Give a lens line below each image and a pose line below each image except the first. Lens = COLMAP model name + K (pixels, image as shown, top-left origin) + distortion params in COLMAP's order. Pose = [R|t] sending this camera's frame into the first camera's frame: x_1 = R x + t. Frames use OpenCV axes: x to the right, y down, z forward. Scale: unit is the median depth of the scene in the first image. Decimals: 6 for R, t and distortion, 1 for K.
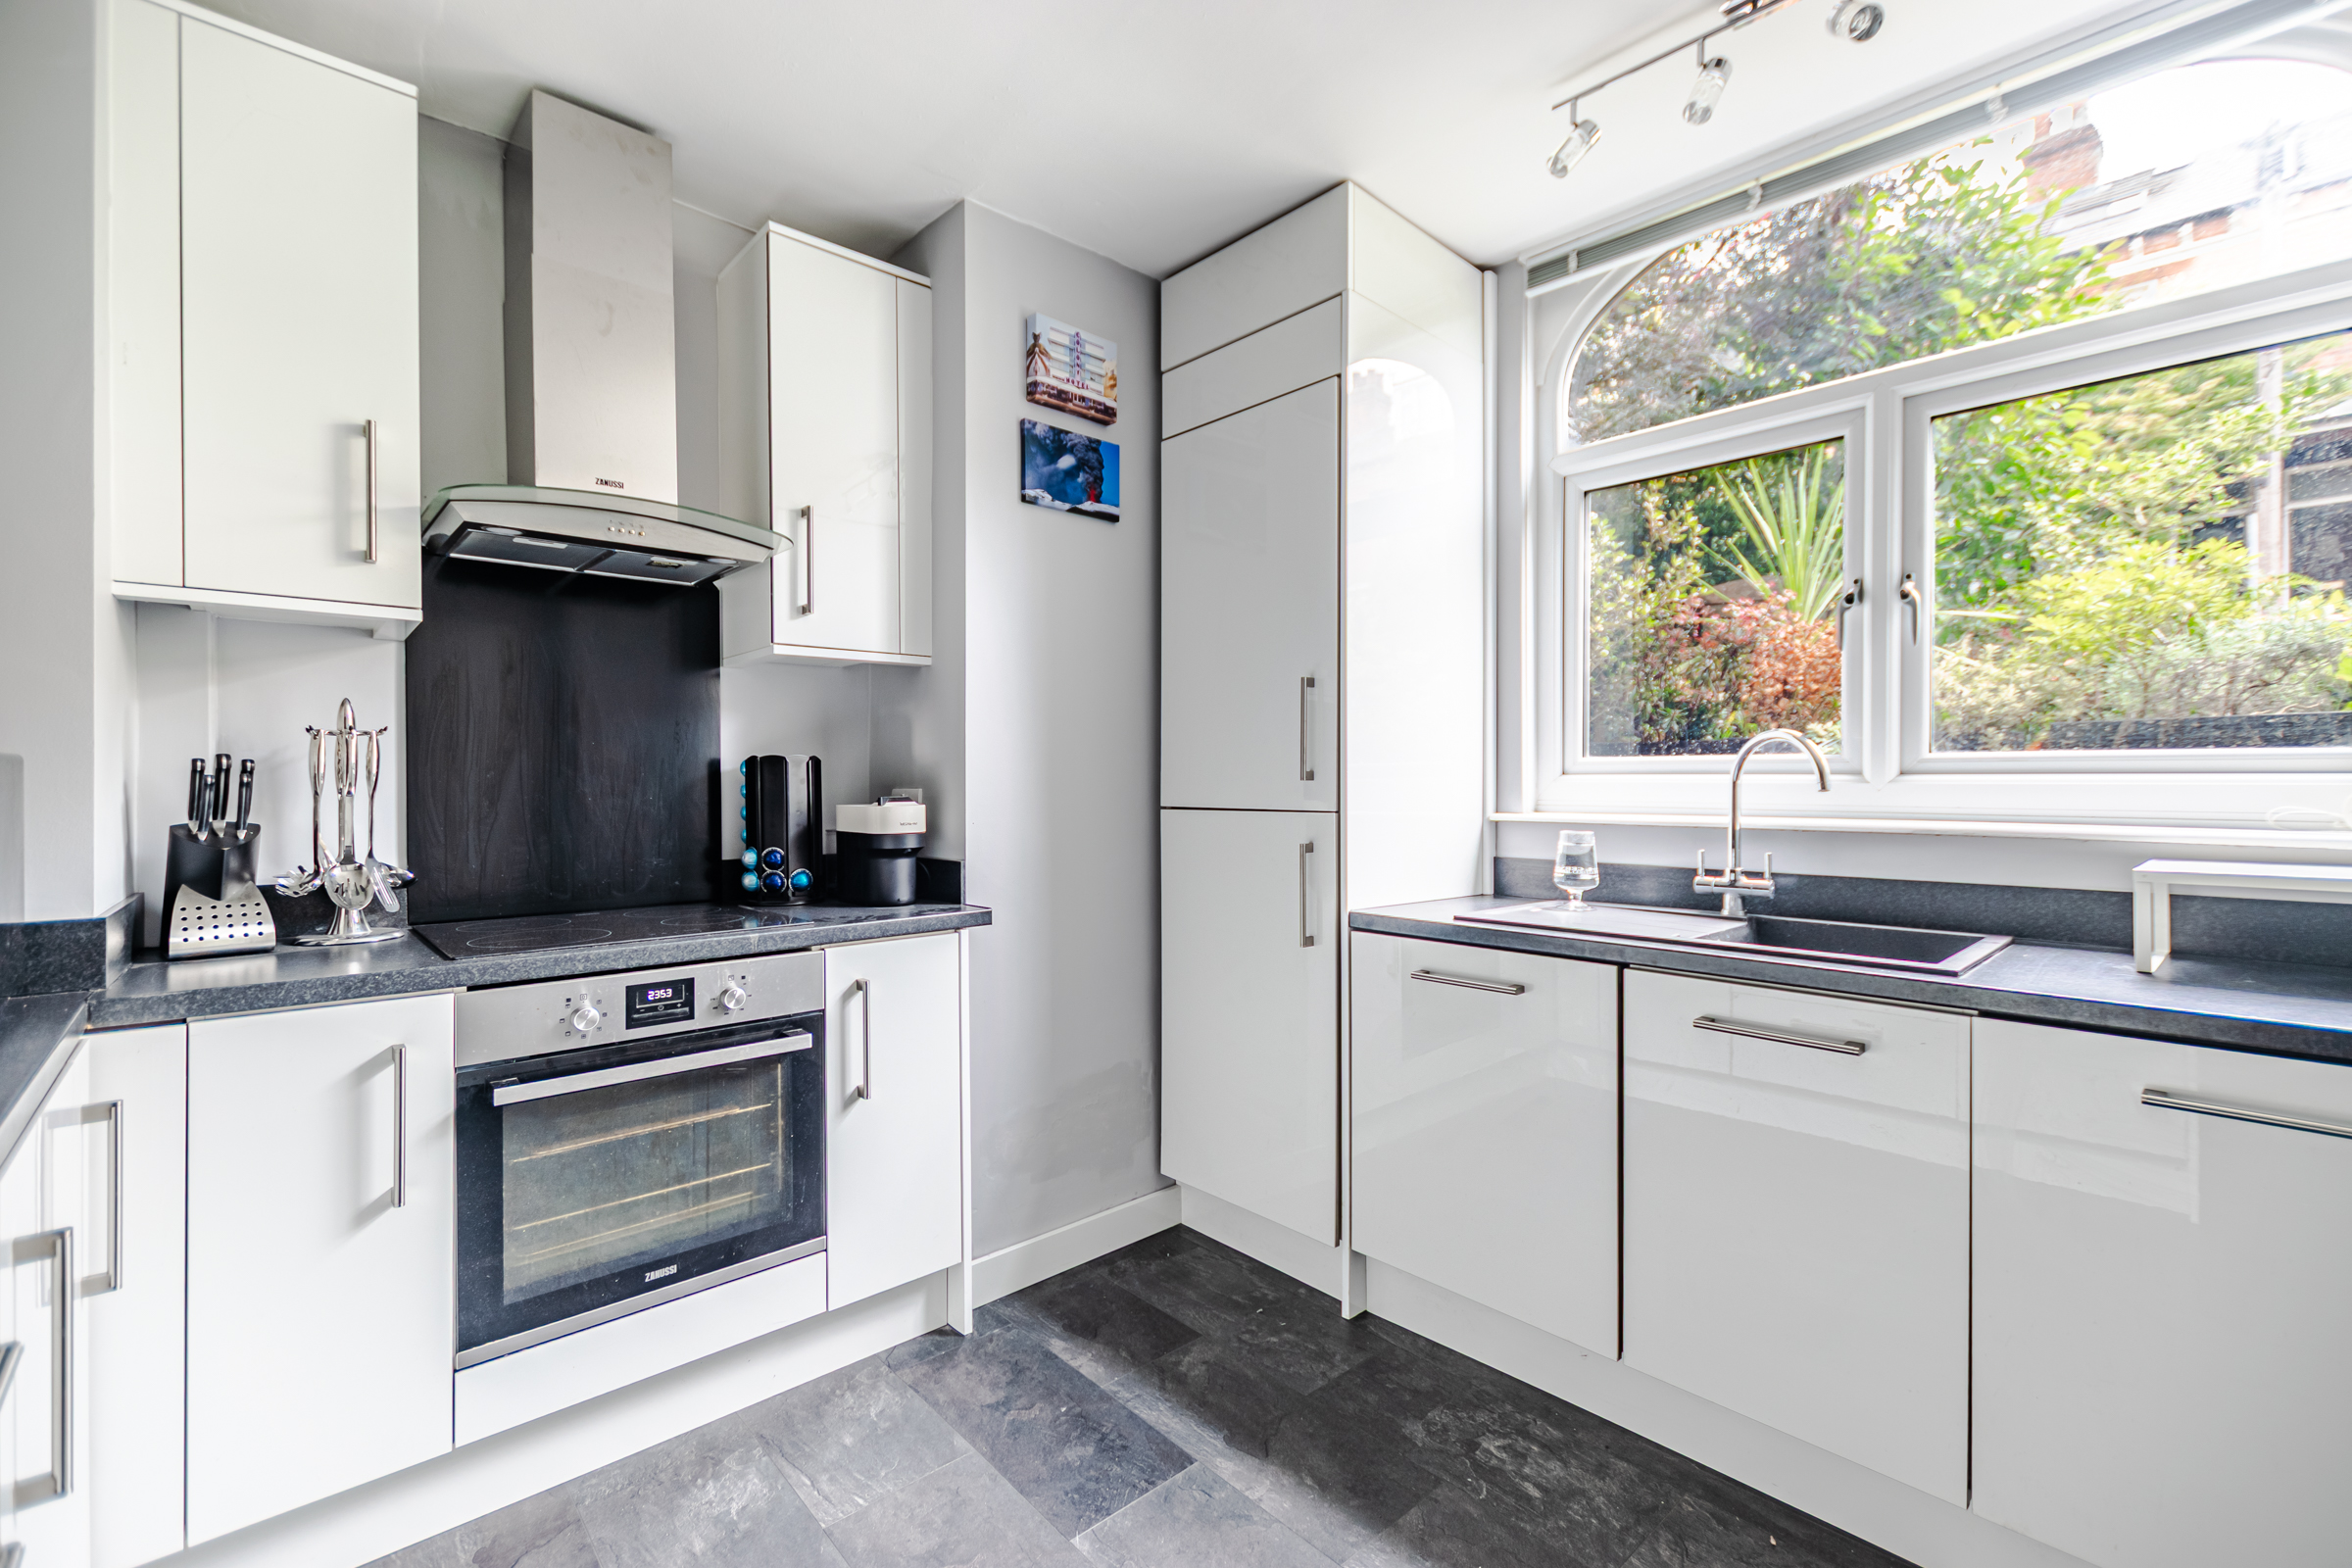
lens RADIAL K [[1012.7, 0, 1179.3], [0, 1012.7, 785.2], [0, 0, 1]] dist [0.011948, -0.004062]
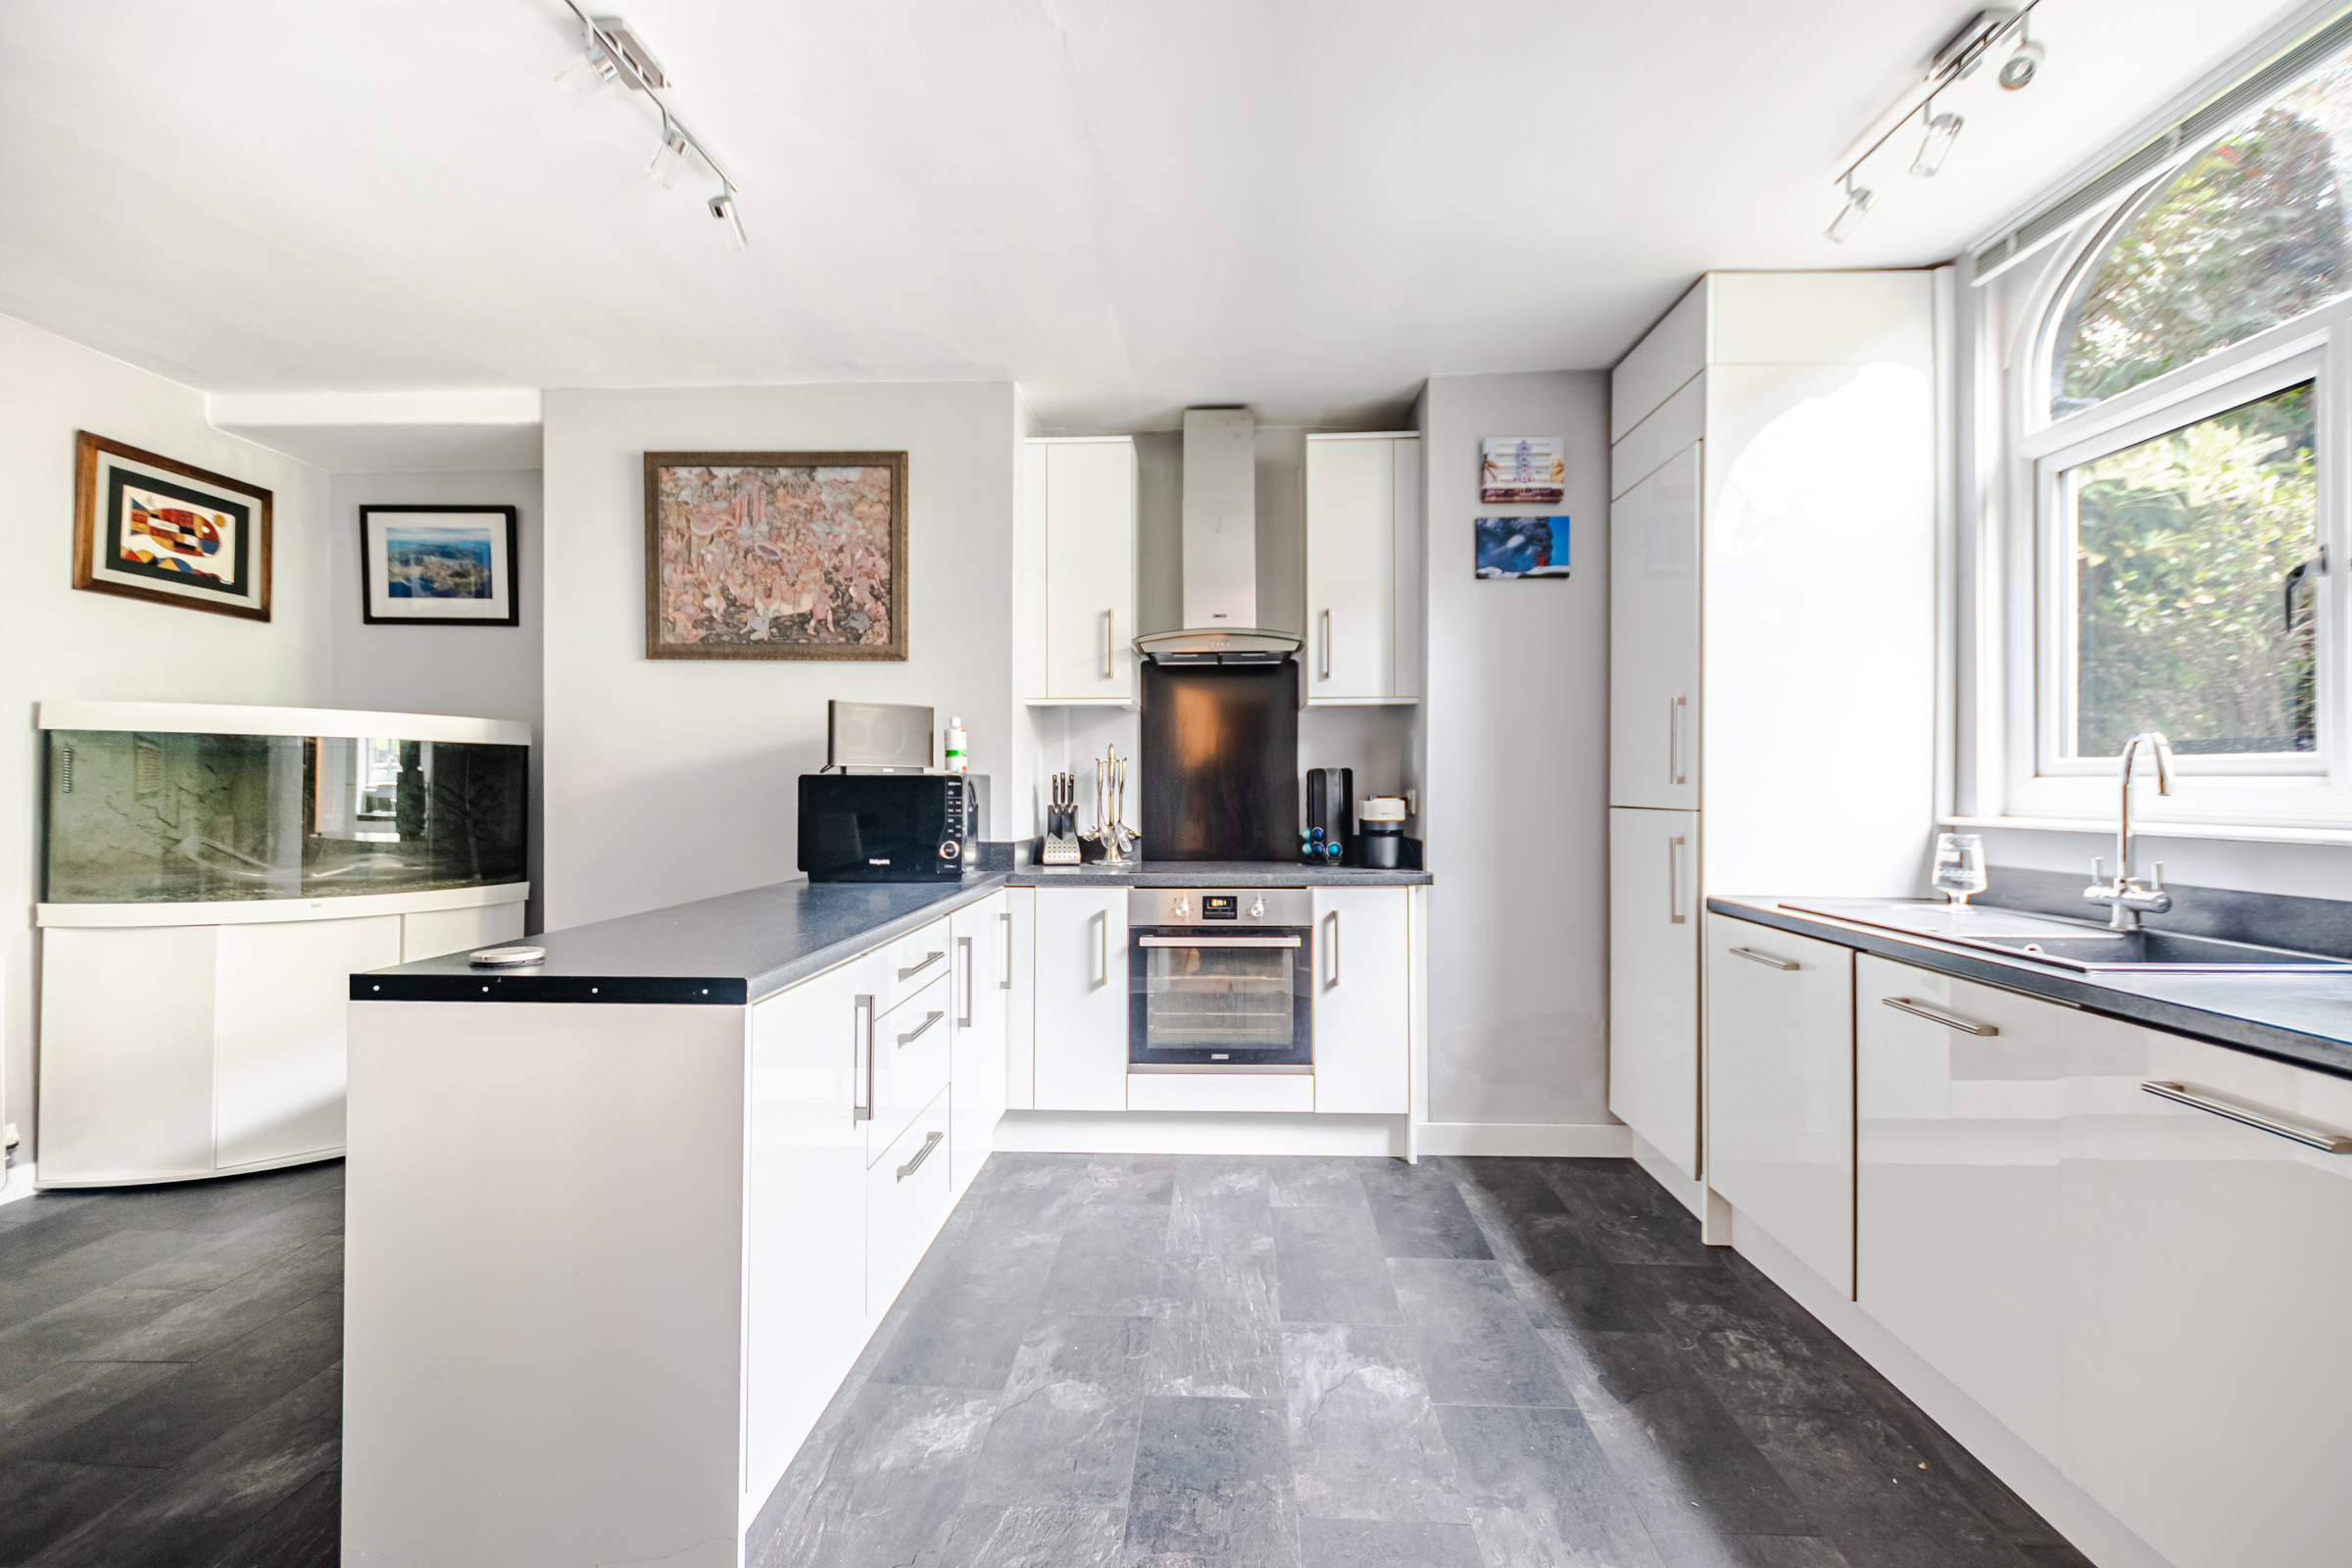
lens RADIAL K [[1012.7, 0, 1179.3], [0, 1012.7, 785.2], [0, 0, 1]] dist [0.011948, -0.004062]
pose [[0.707580, -0.000339, -0.706633, 0.559238], [-0.001423, 0.999997, -0.001904, -0.000432], [0.706632, 0.002353, 0.707577, -0.257771]]
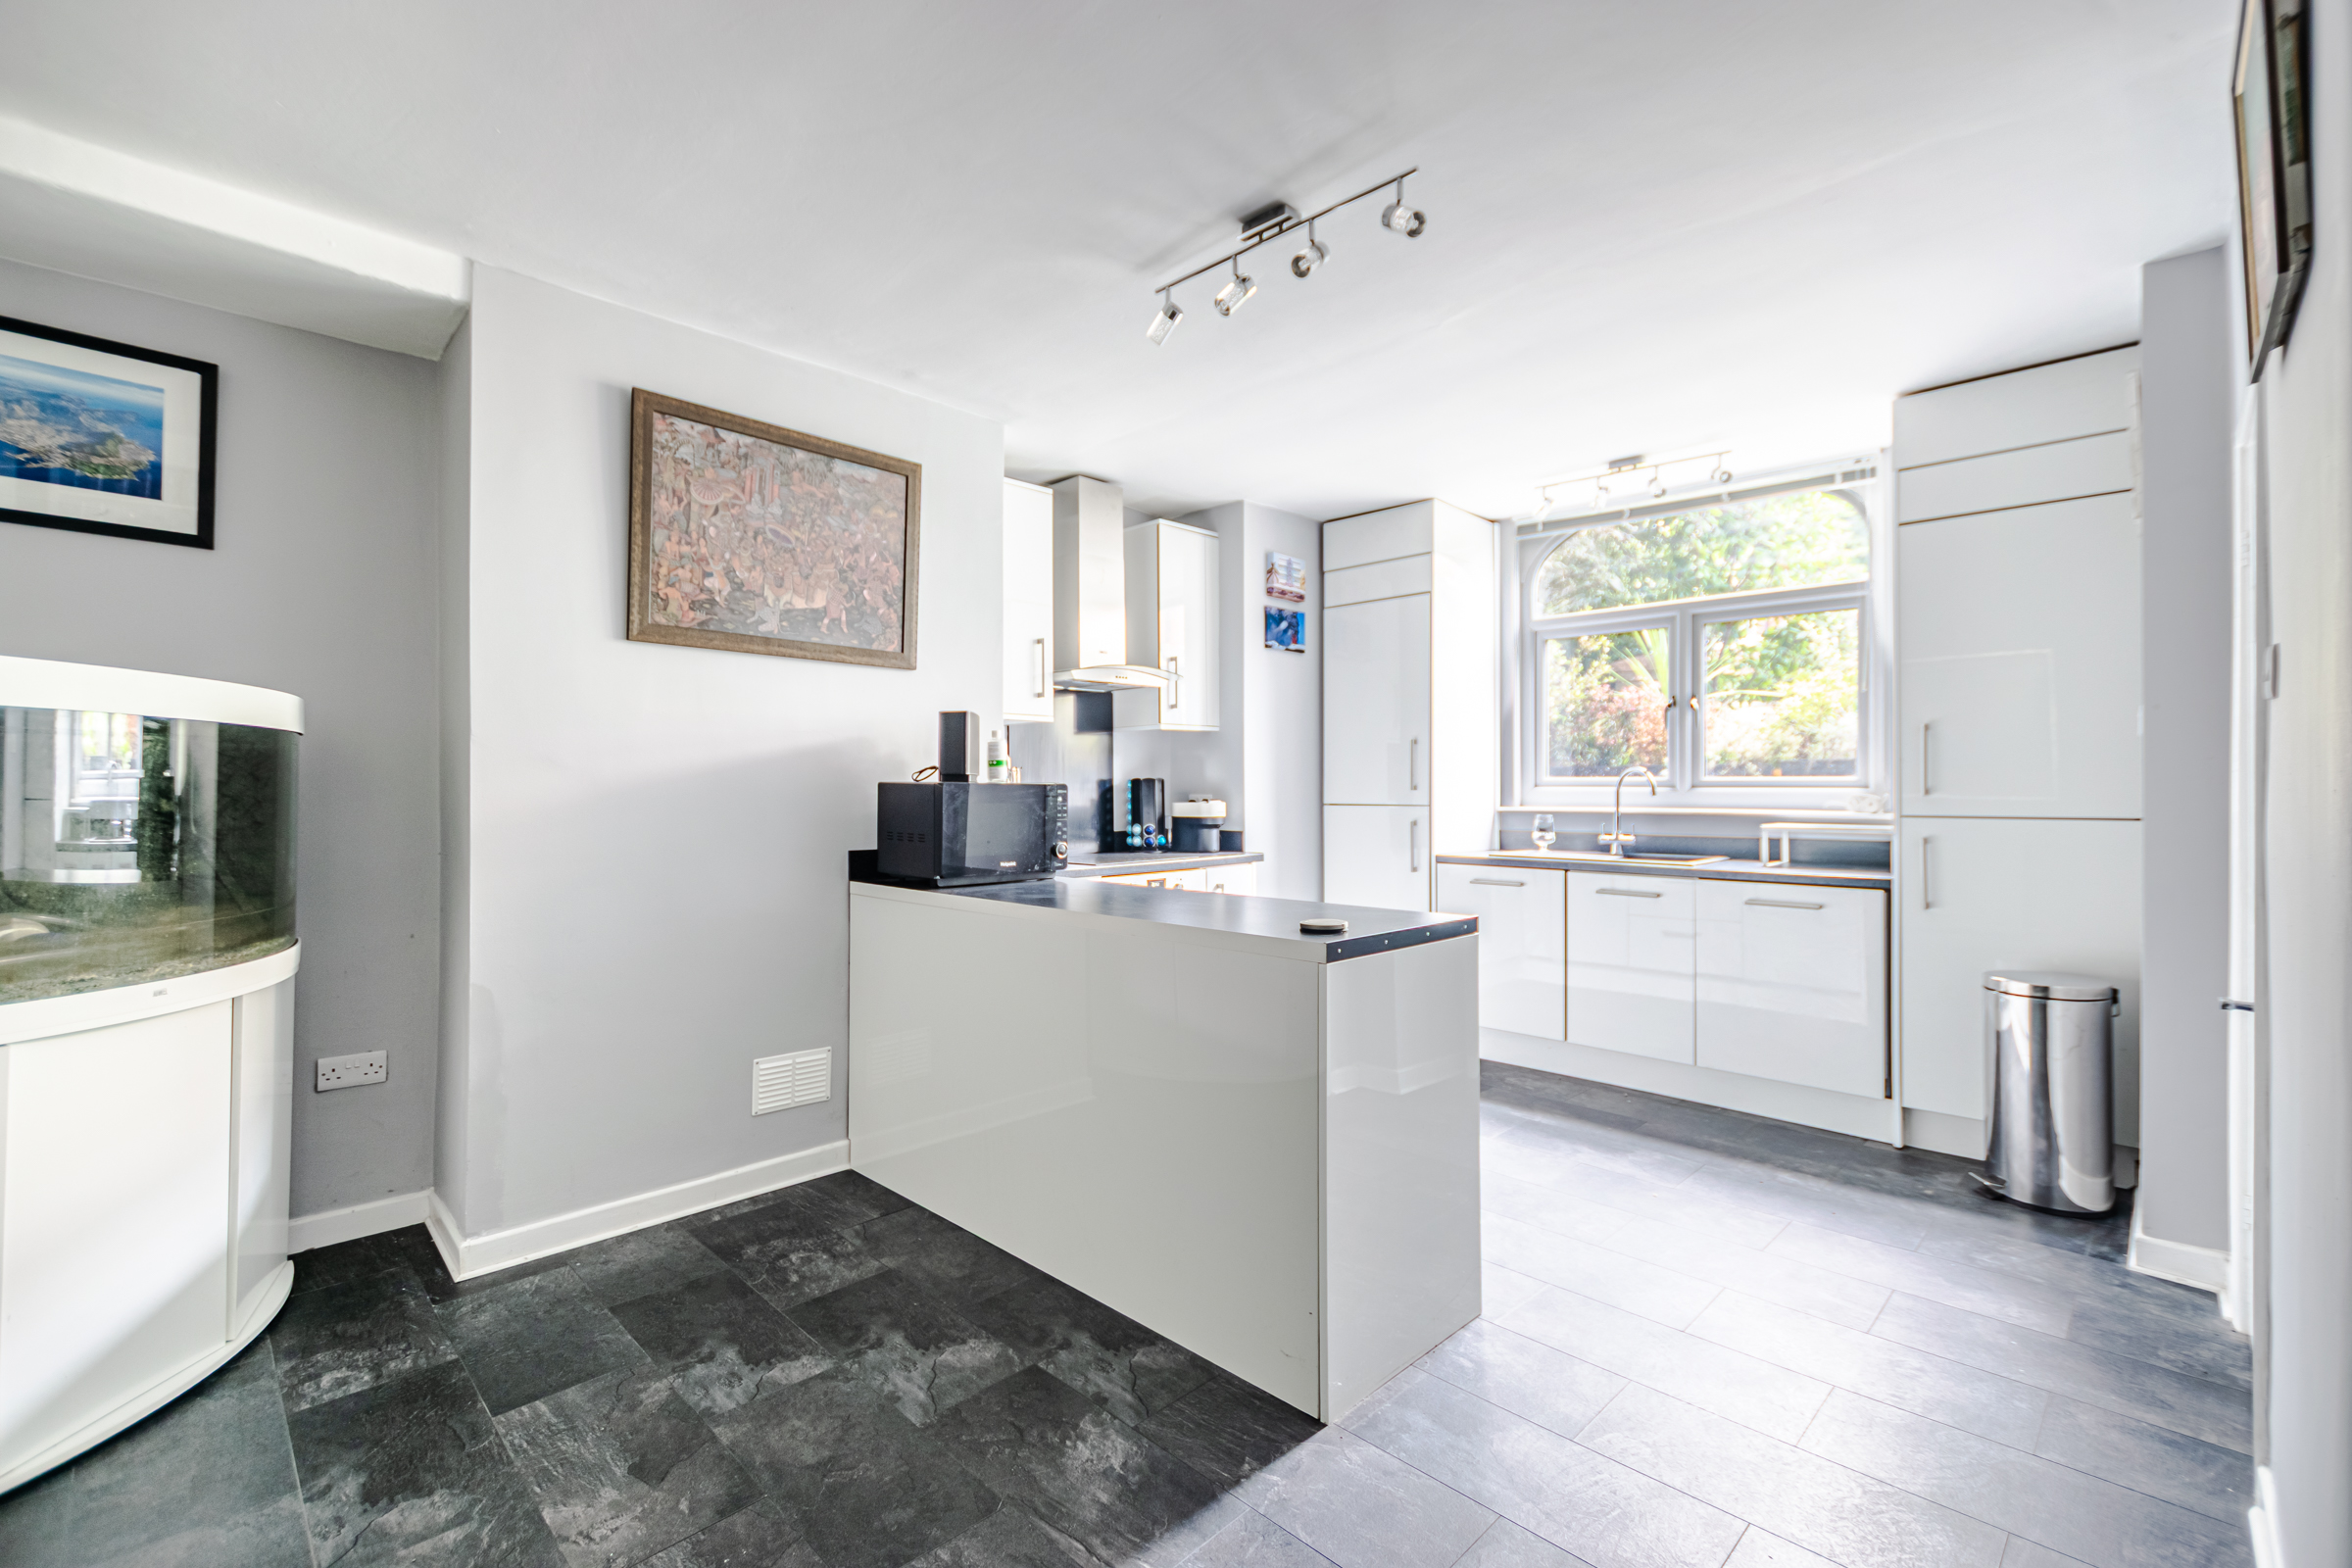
lens RADIAL K [[1012.7, 0, 1179.3], [0, 1012.7, 785.2], [0, 0, 1]] dist [0.011948, -0.004062]
pose [[0.998609, 0.000404, 0.052721, -0.453538], [-0.000246, 0.999995, -0.003005, -0.008994], [-0.052722, 0.002988, 0.998605, -1.011040]]
